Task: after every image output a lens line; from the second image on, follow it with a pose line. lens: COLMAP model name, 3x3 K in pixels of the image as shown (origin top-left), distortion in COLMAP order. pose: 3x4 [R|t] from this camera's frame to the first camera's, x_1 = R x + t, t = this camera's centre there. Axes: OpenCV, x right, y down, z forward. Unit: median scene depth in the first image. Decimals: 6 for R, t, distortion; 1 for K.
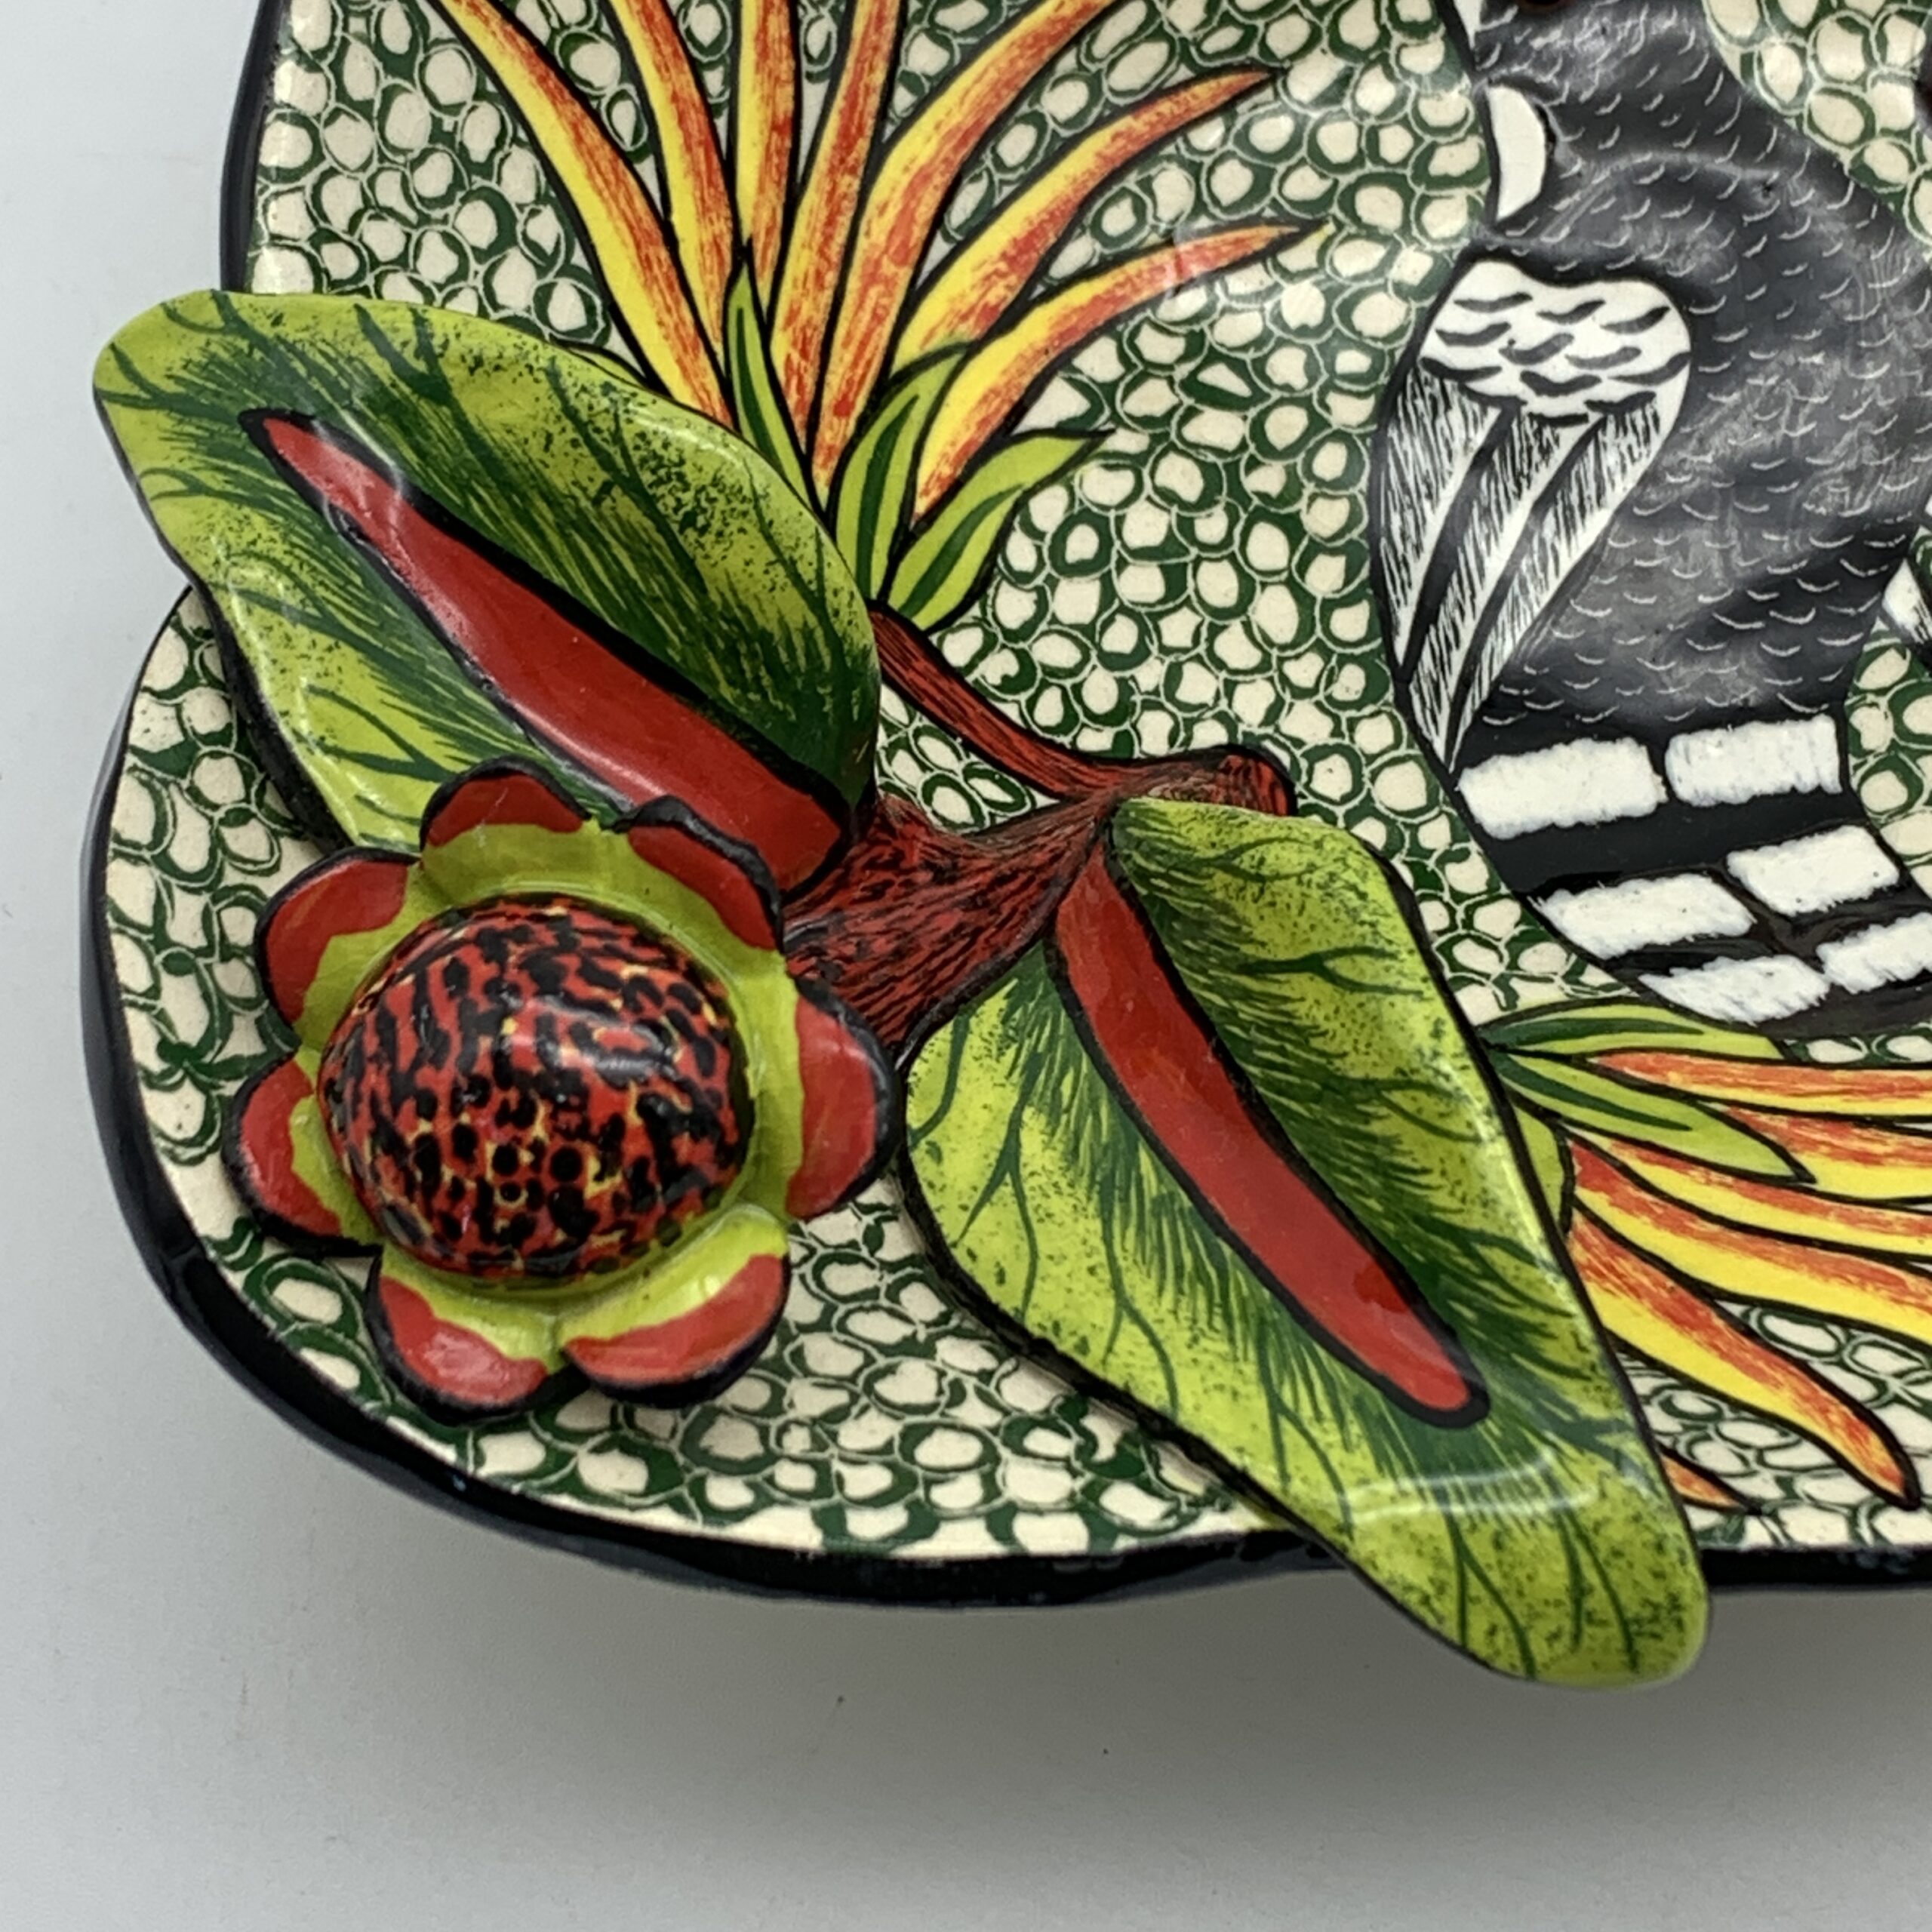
lens RADIAL K [[5055.7, 0, 891.6], [0, 5055.7, 990.5], [0, 0, 1]] dist [0.157107, 0.000000]
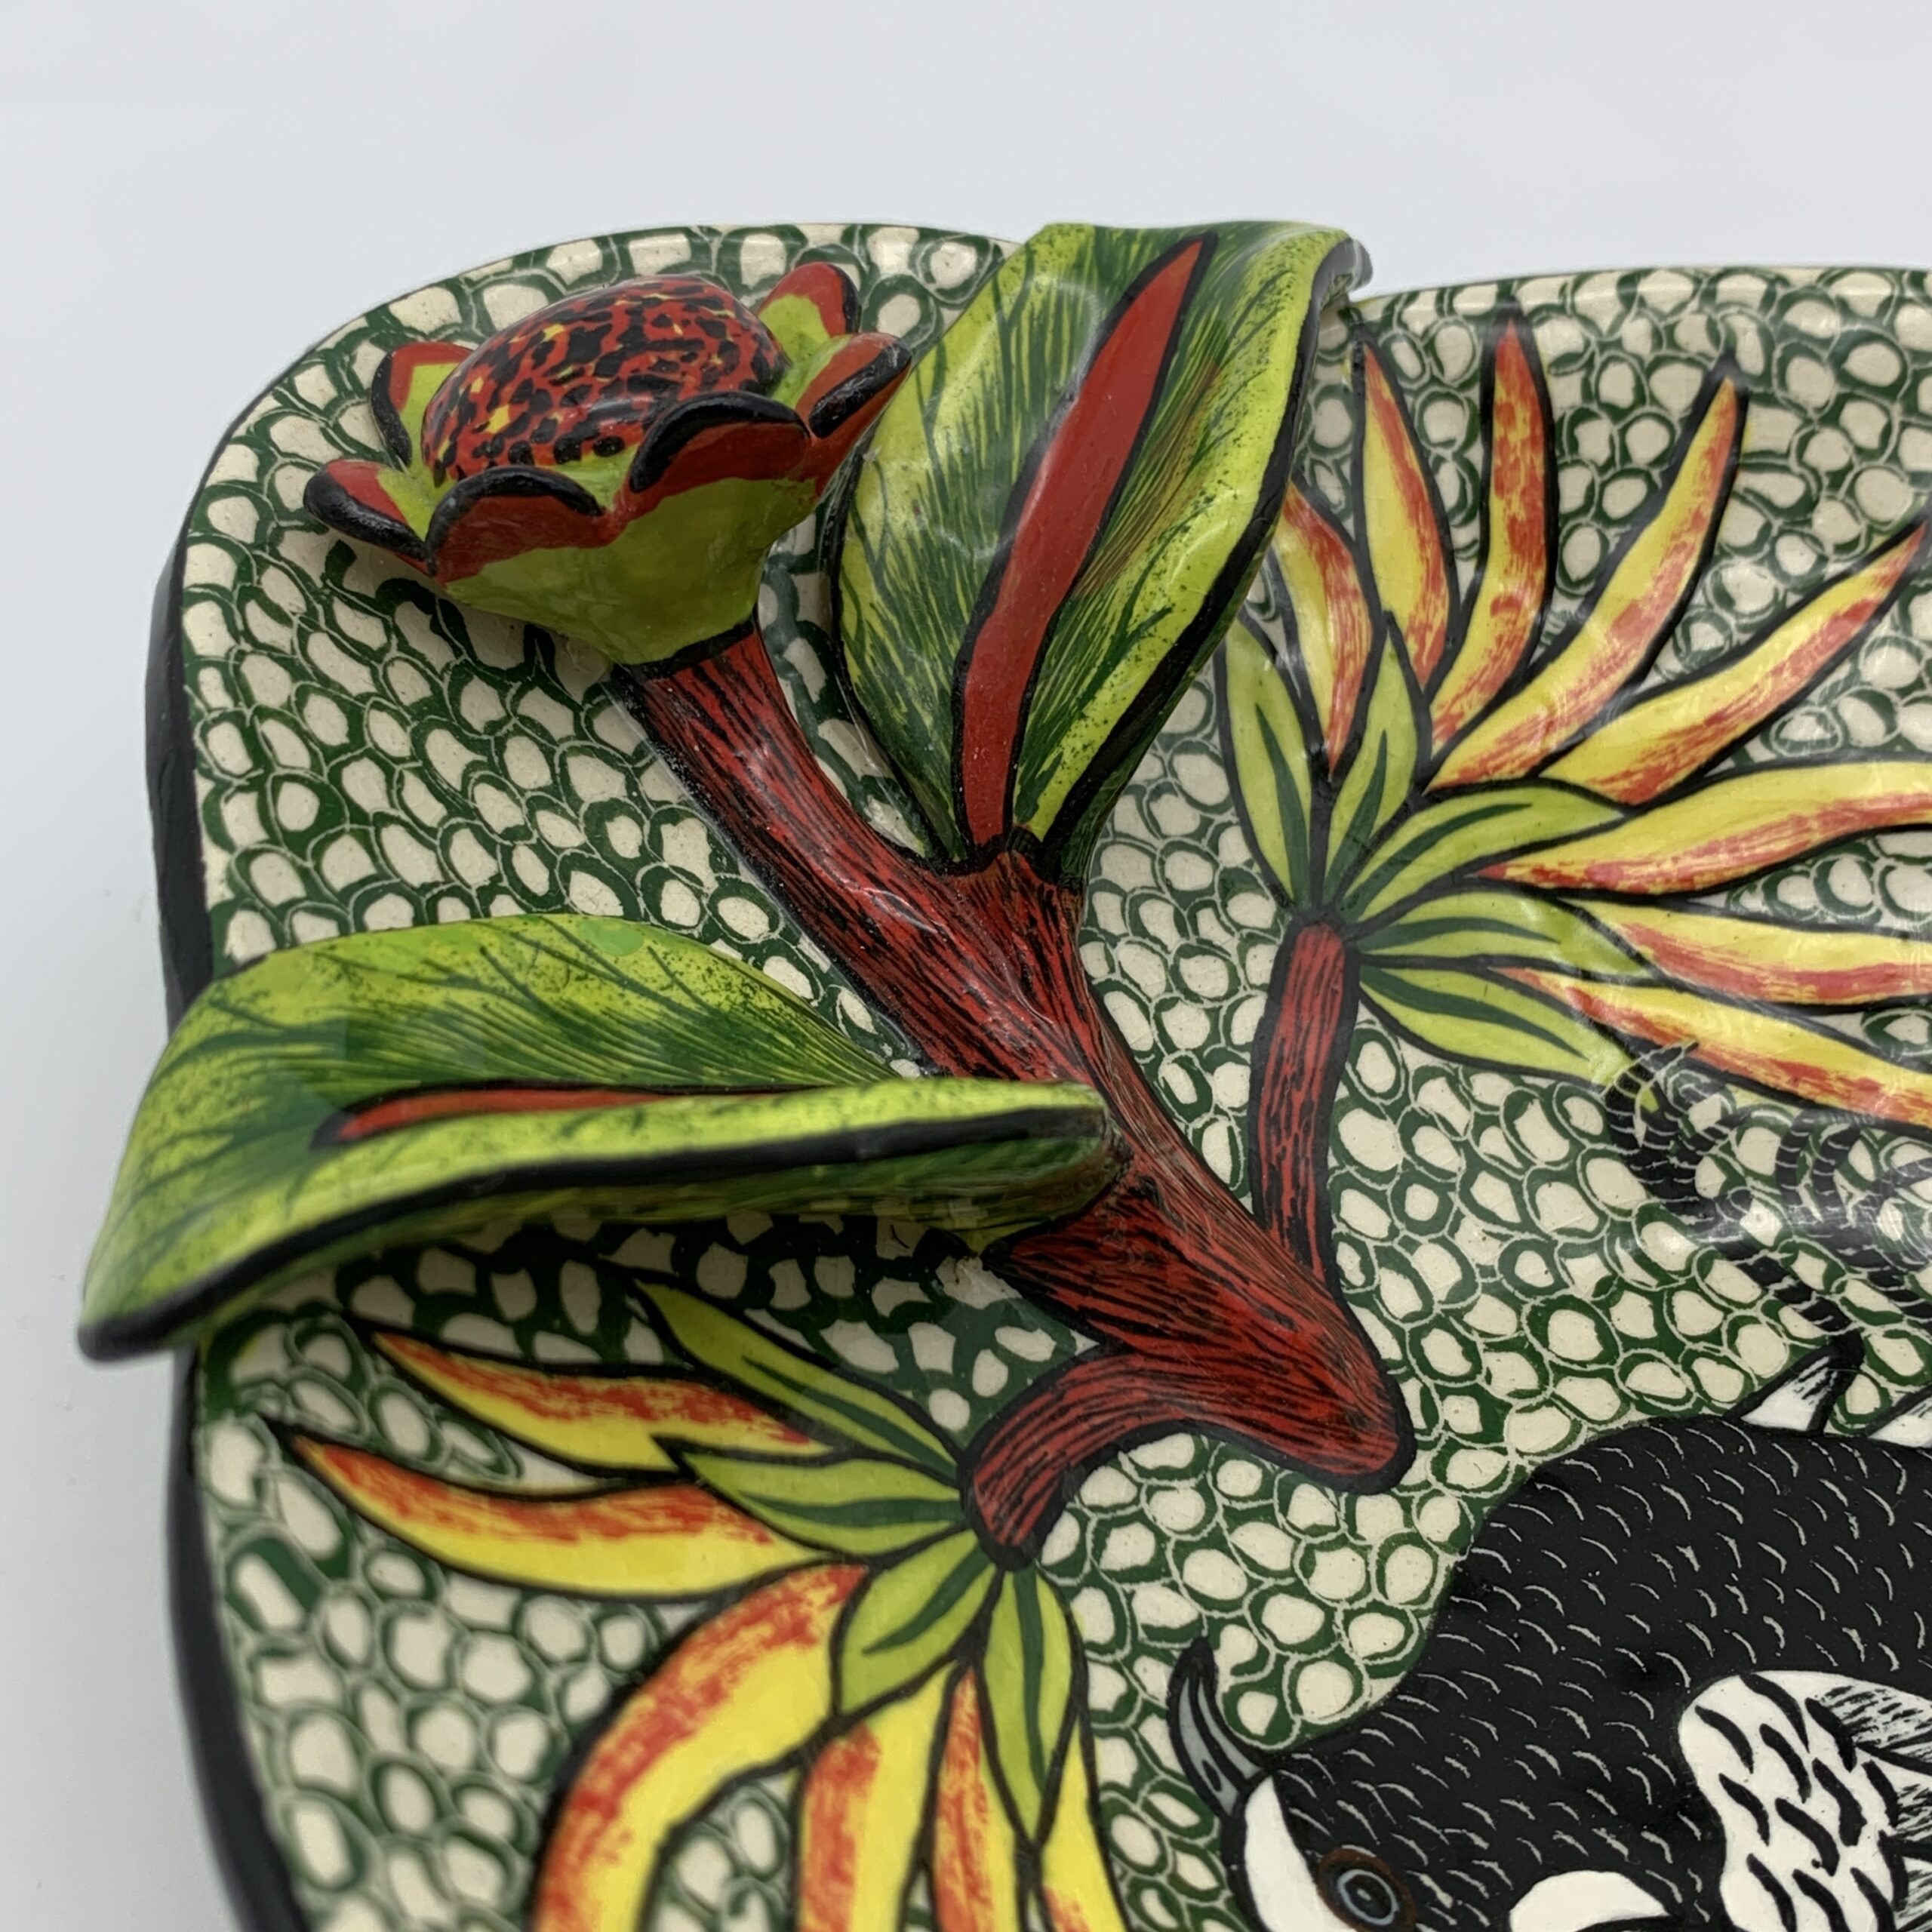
lens RADIAL K [[2883.2, 0, 956.8], [0, 2883.2, 954.4], [0, 0, 1]] dist [0.050915, 0.000000]
pose [[-0.261390, -0.642896, 0.719972, -0.084098], [0.918752, 0.062966, 0.389783, -0.456088], [-0.295923, 0.763361, 0.574203, 0.685696]]
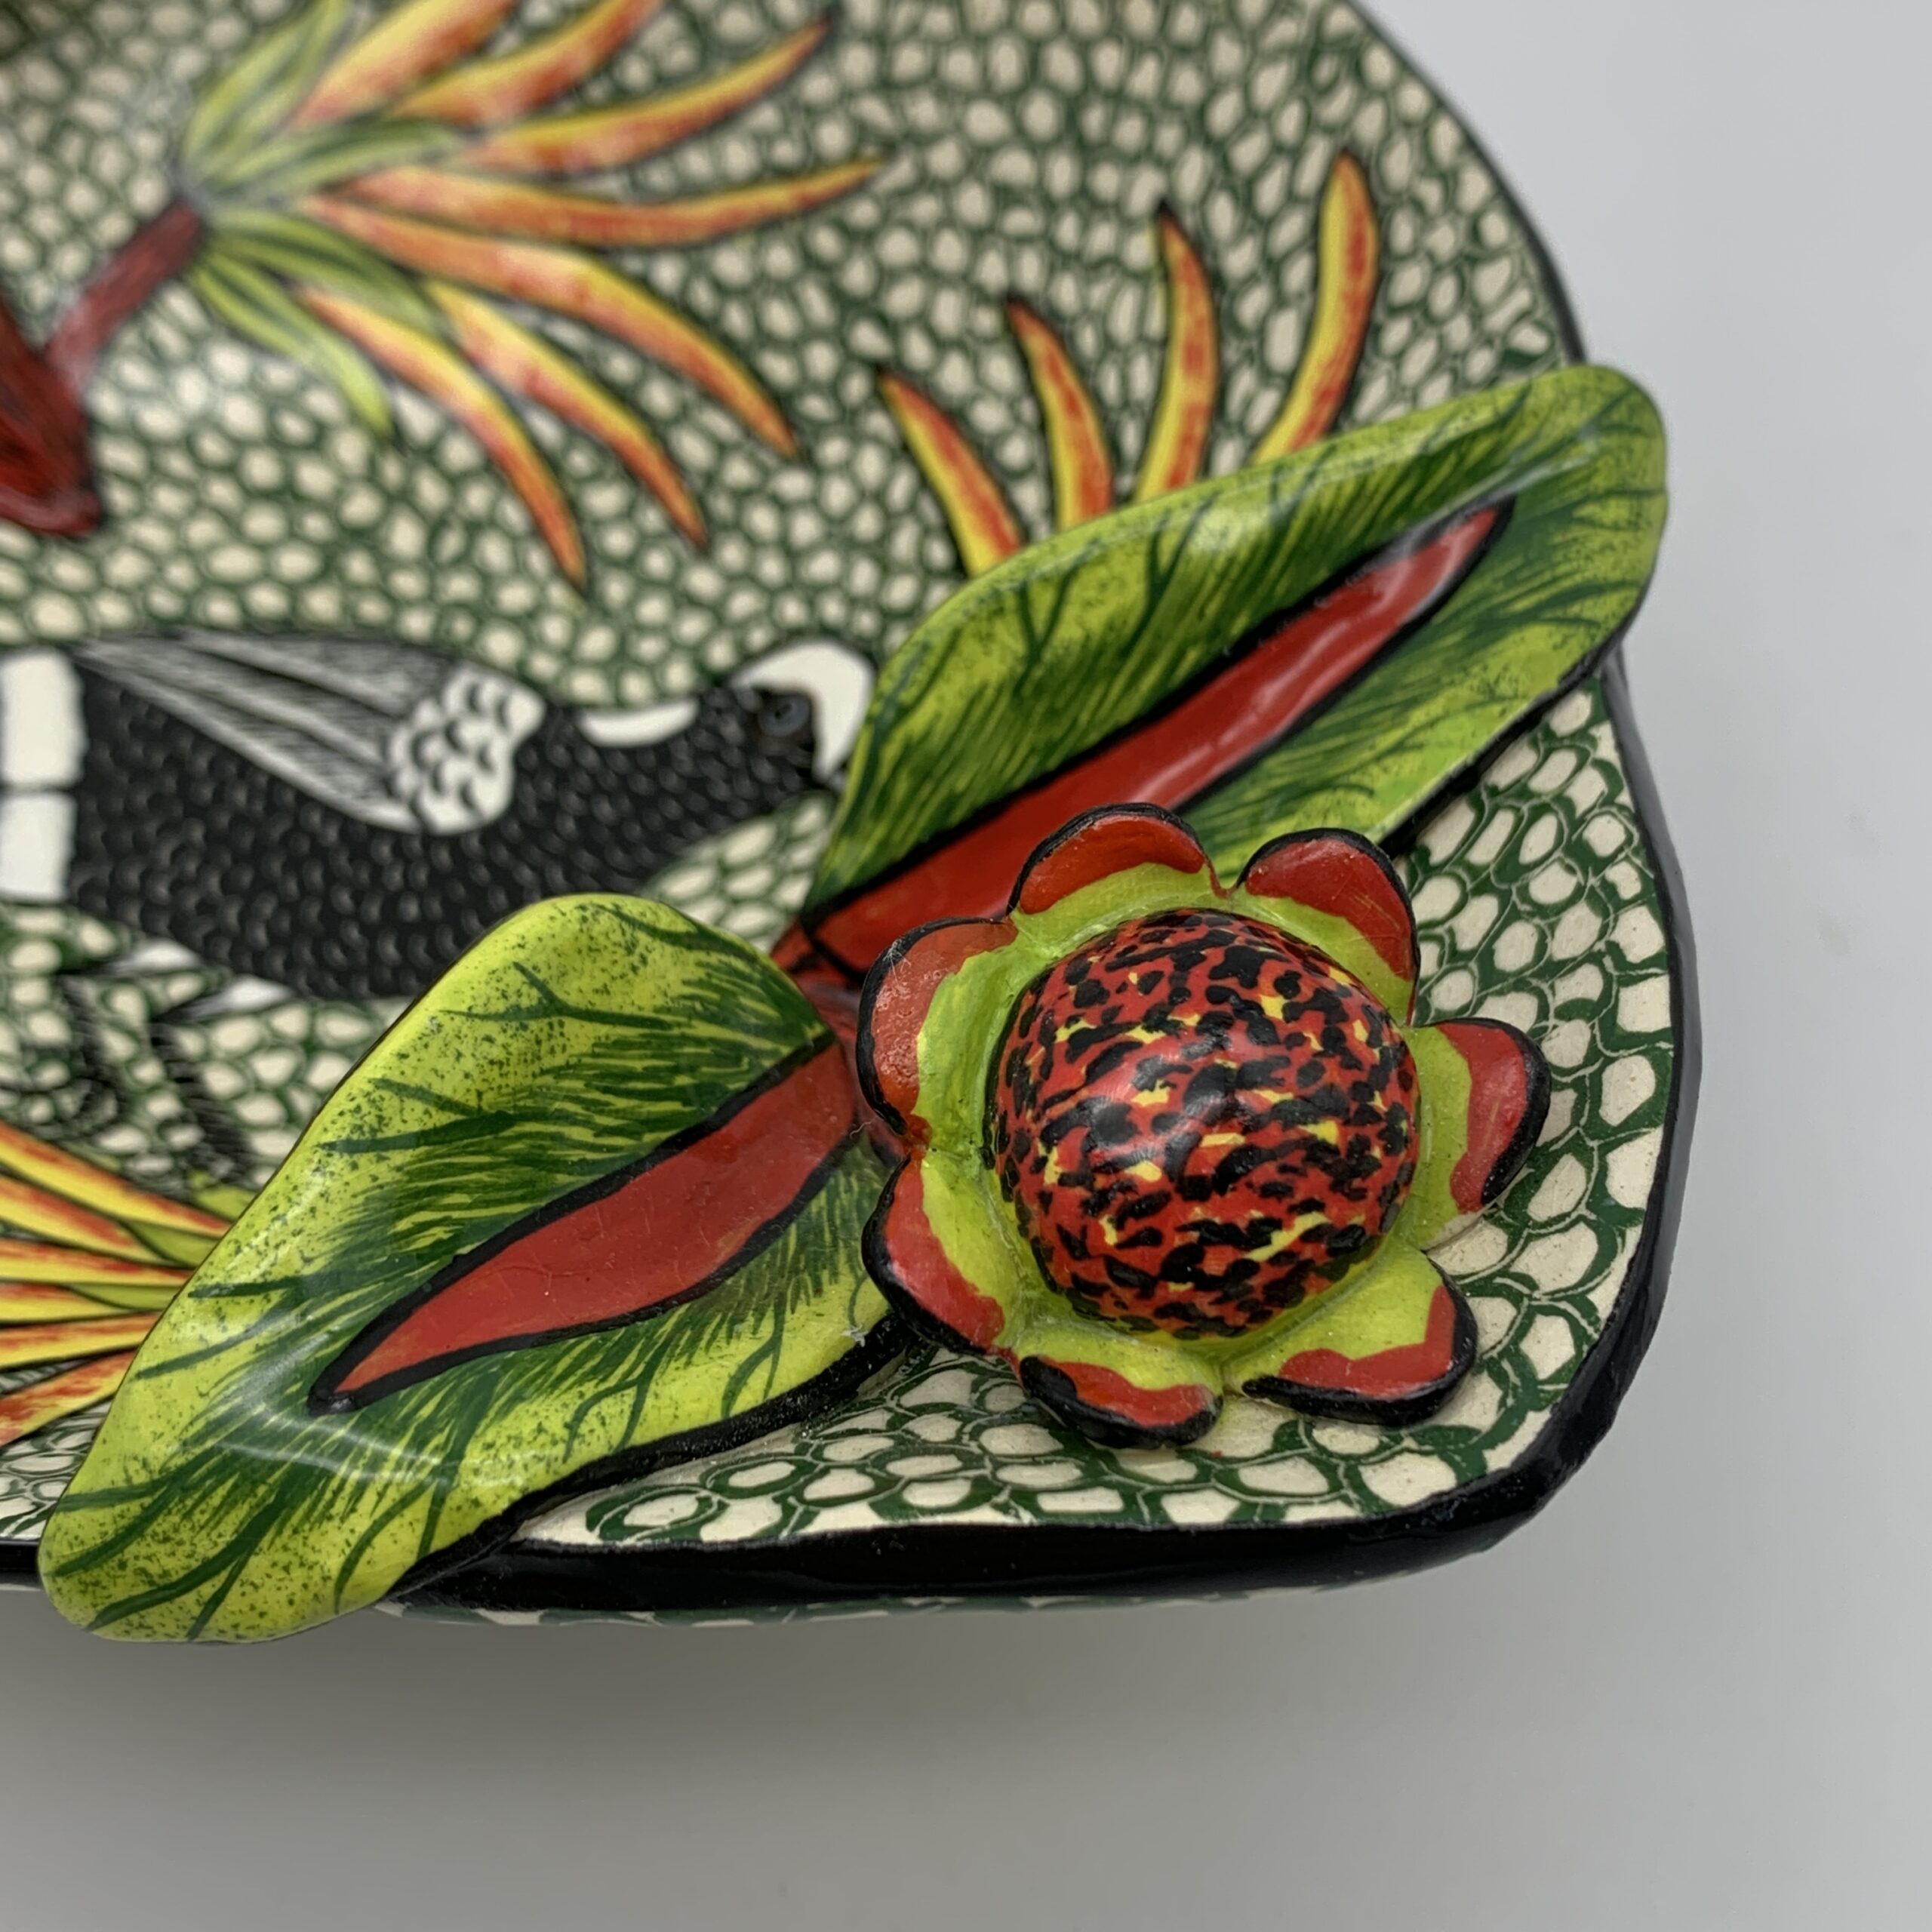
lens RADIAL K [[2883.2, 0, 966.1], [0, 2883.2, 947.3], [0, 0, 1]] dist [0.050915, 0.000000]
pose [[0.012028, 0.794337, -0.607359, 0.588835], [-0.961004, 0.177005, 0.212465, -0.383971], [0.276274, 0.581119, 0.765489, 0.568531]]
